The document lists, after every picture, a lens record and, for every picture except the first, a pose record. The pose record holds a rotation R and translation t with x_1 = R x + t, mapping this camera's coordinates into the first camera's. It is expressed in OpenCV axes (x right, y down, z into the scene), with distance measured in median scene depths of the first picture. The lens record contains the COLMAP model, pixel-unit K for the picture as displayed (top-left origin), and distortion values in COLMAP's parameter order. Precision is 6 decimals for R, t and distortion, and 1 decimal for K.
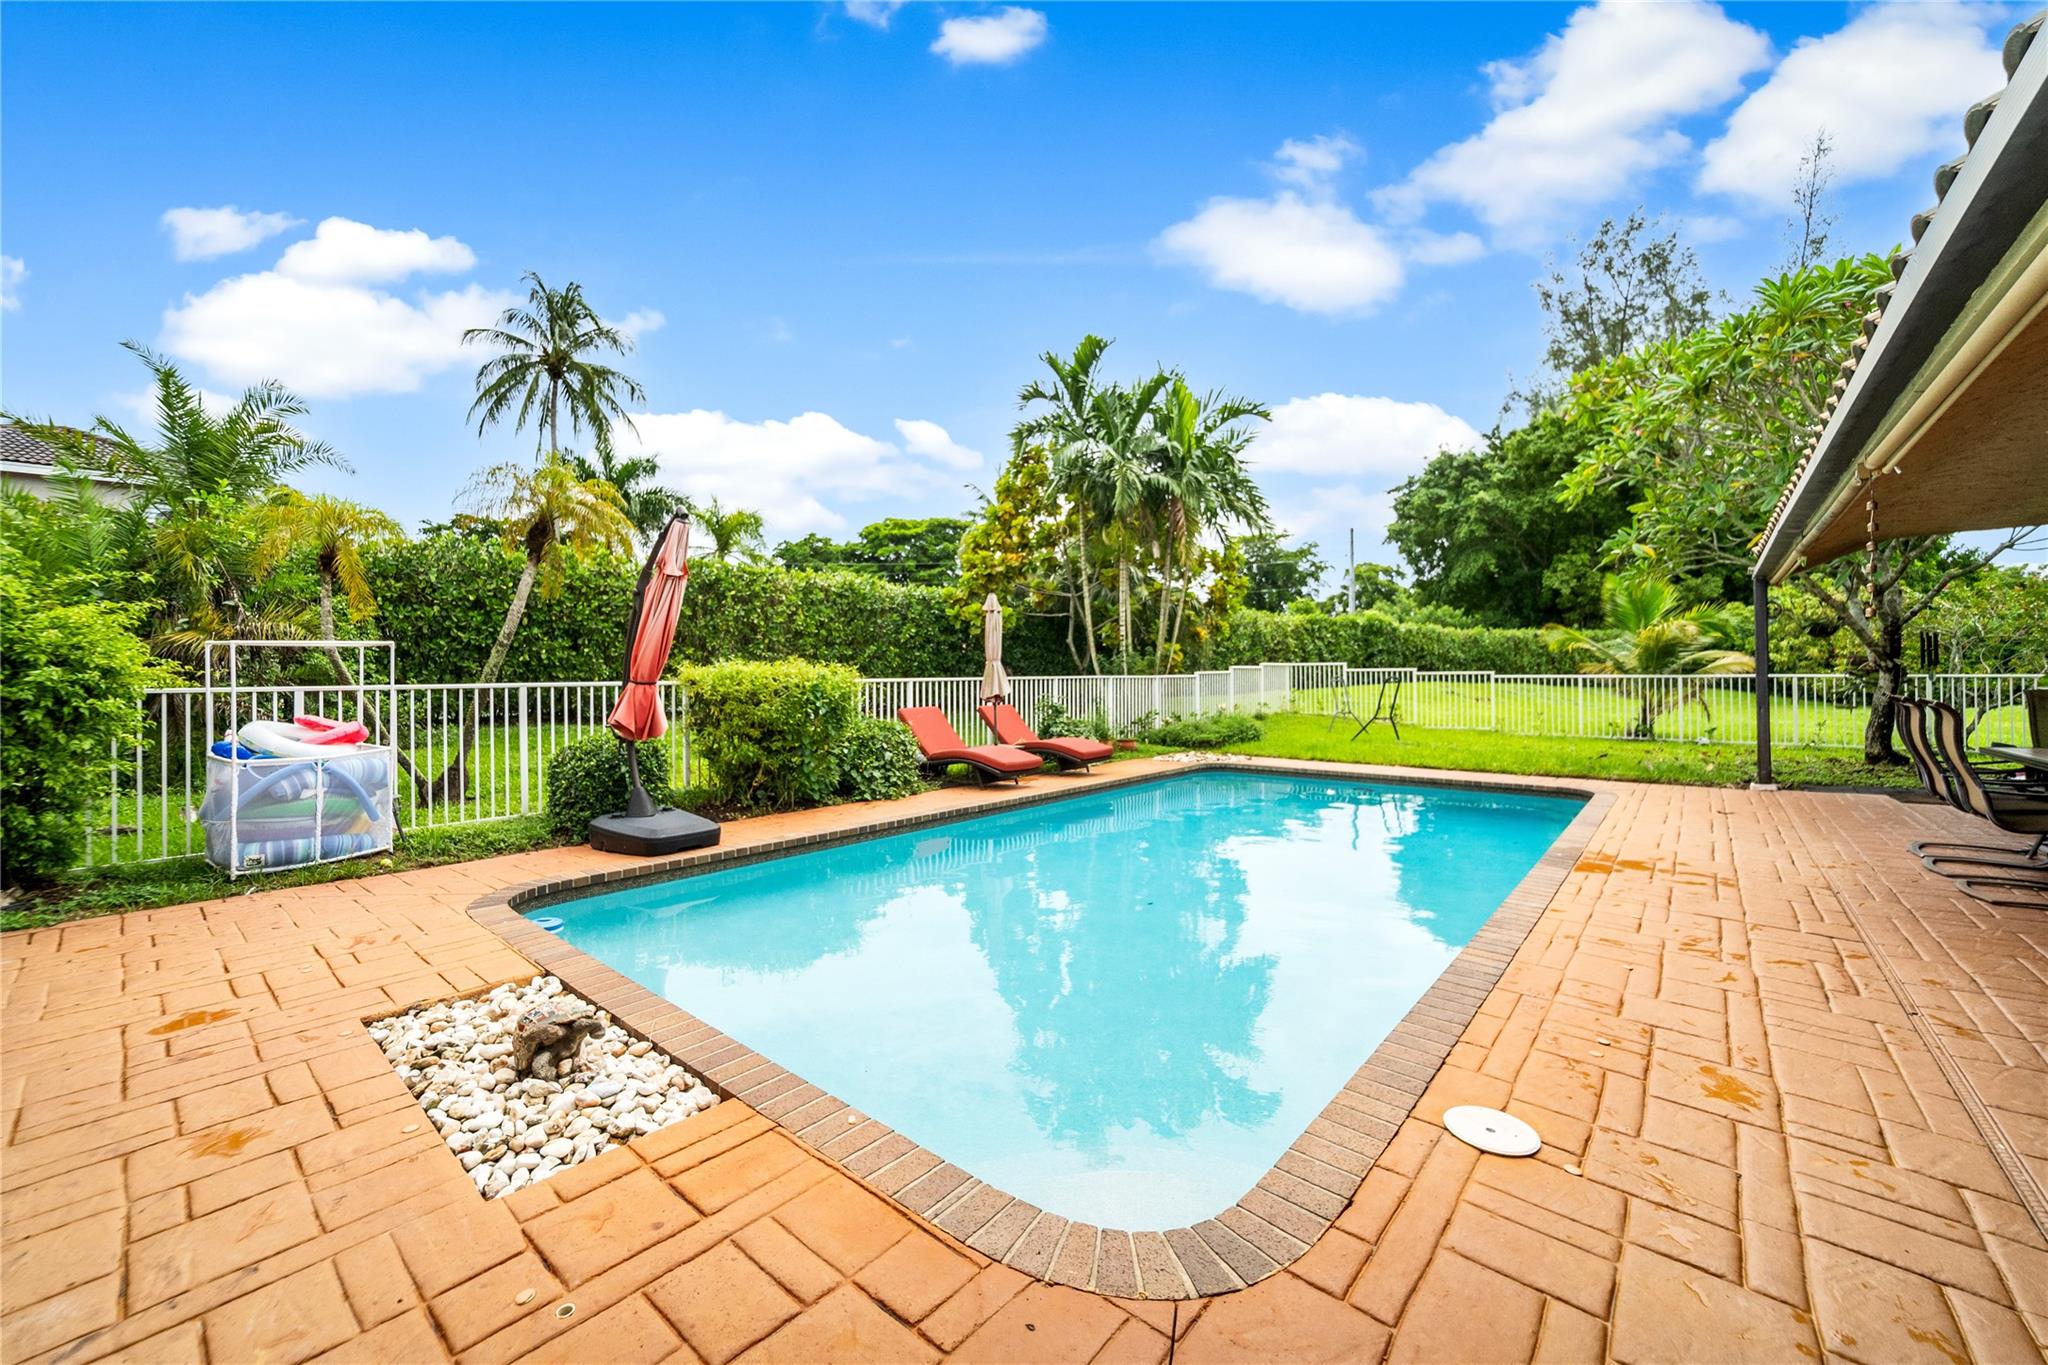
lens RADIAL K [[800.1, 0, 1017.3], [0, 800.1, 671.0], [0, 0, 1]] dist [-0.015247, 0.004202]
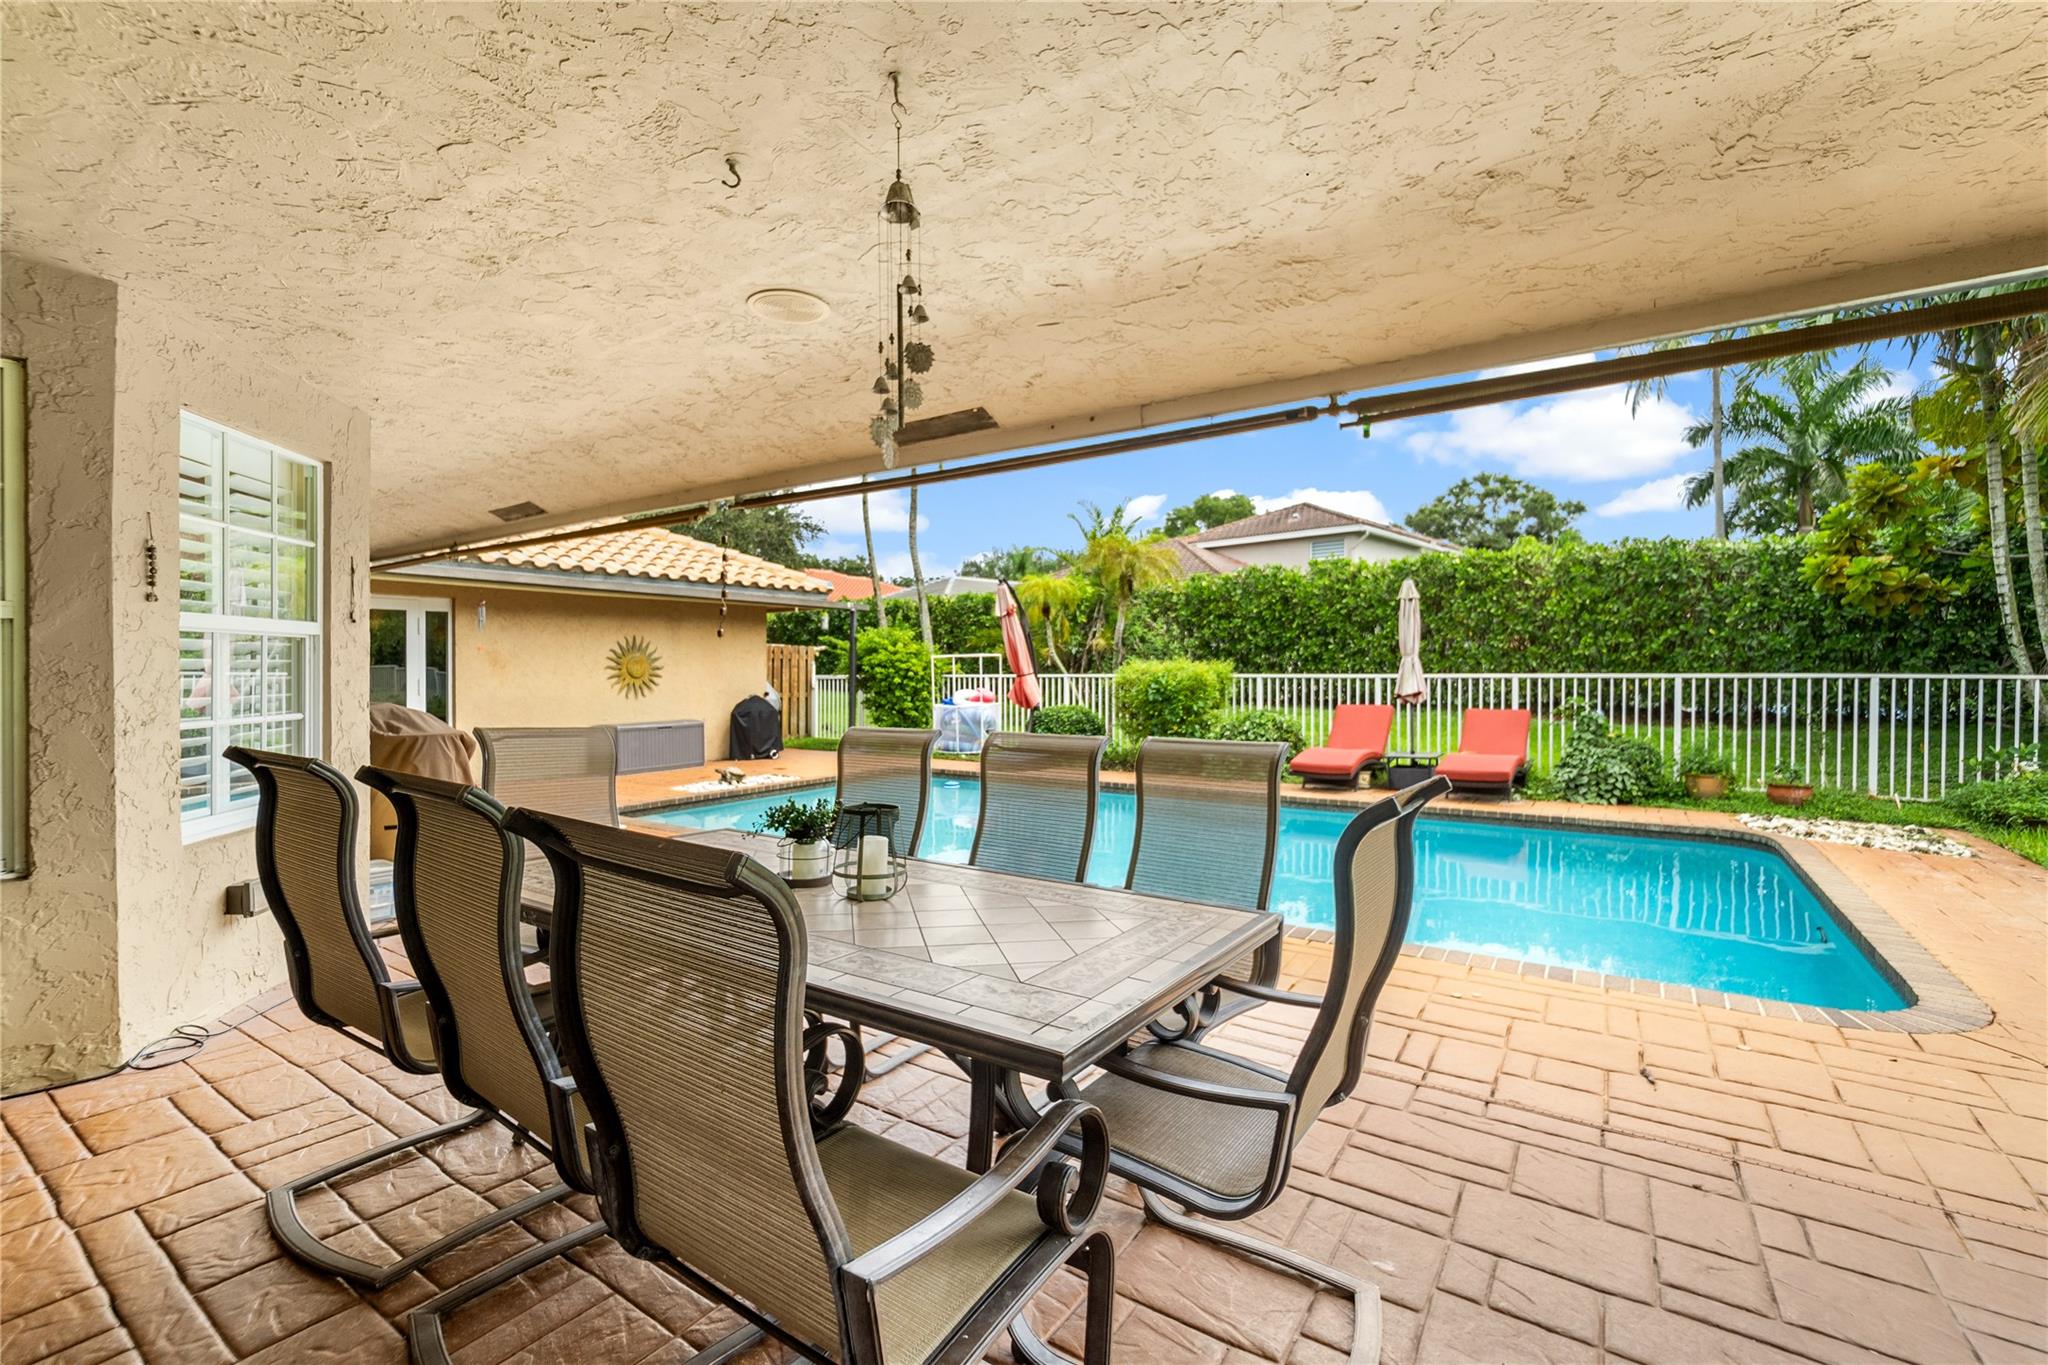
lens RADIAL K [[934.0, 0, 1032.0], [0, 934.0, 678.7], [0, 0, 1]] dist [-0.012380, 0.000099]
pose [[0.103551, 0.016373, -0.994489, 0.822192], [0.008482, 0.999814, 0.017344, -0.006950], [0.994588, -0.010232, 0.103393, 0.424360]]
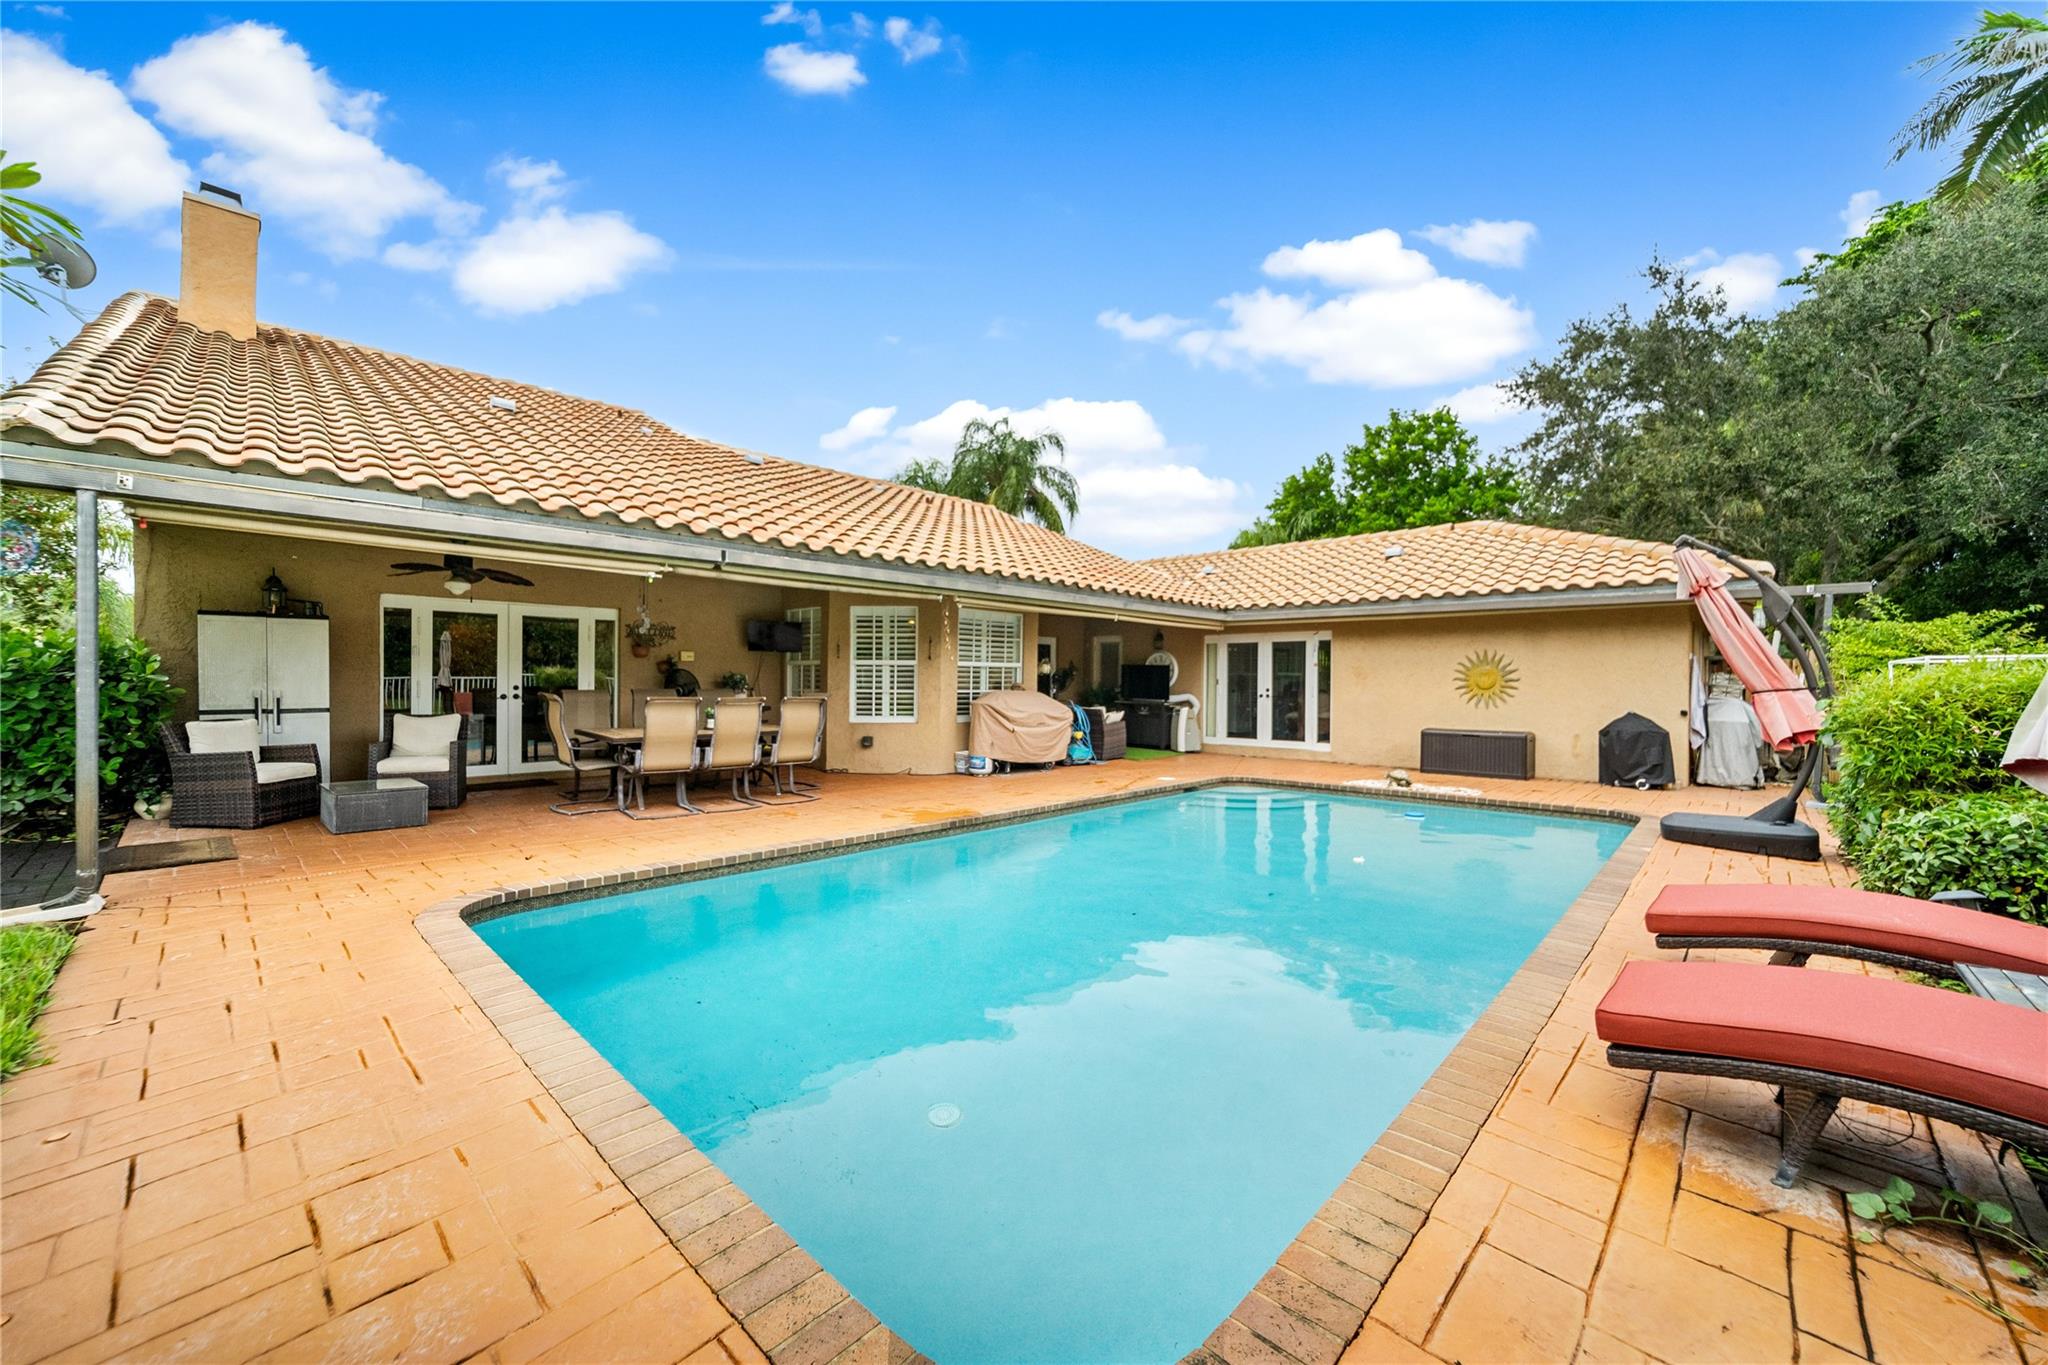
lens RADIAL K [[800.1, 0, 1012.8], [0, 800.1, 687.0], [0, 0, 1]] dist [-0.015247, 0.004202]
pose [[-0.998647, -0.001422, 0.051990, 0.251697], [-0.001497, 0.999998, -0.001406, 0.006632], [-0.051988, -0.001482, -0.998647, 1.115855]]
